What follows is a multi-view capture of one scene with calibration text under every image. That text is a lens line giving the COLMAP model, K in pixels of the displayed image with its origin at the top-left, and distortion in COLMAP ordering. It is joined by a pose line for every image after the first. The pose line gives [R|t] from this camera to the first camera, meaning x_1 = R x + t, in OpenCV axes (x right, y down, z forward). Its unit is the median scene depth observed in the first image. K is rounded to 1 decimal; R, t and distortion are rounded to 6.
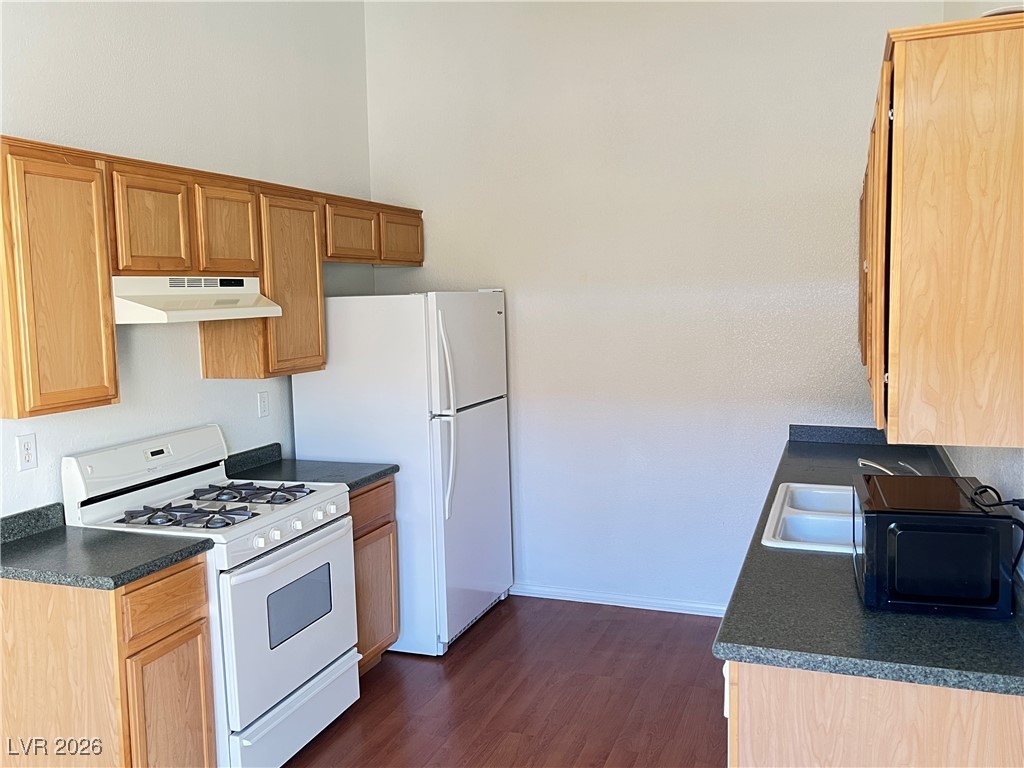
lens RADIAL K [[889.1, 0, 520.3], [0, 889.1, 379.9], [0, 0, 1]] dist [0.050647, -0.068304]
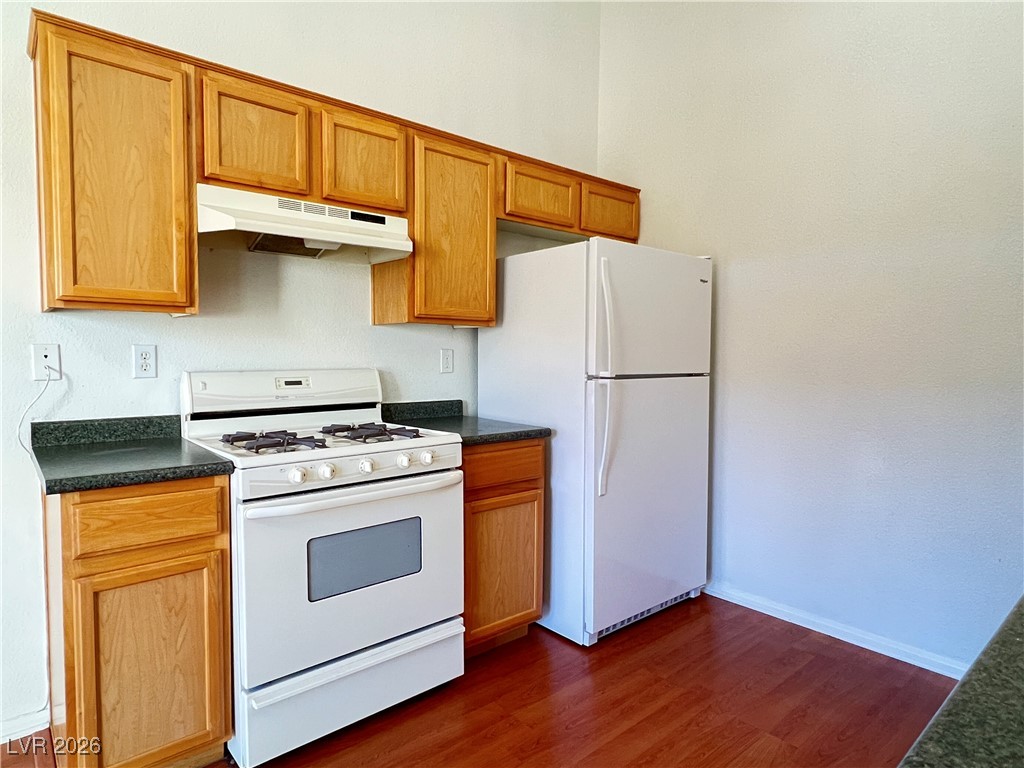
lens RADIAL K [[597.6, 0, 510.0], [0, 597.6, 383.8], [0, 0, 1]] dist [-0.006400, 0.000365]
pose [[0.871567, 0.054675, -0.487218, 0.140358], [-0.074427, 0.997000, -0.021258, 0.073854], [0.484594, 0.054790, 0.873021, 0.489761]]
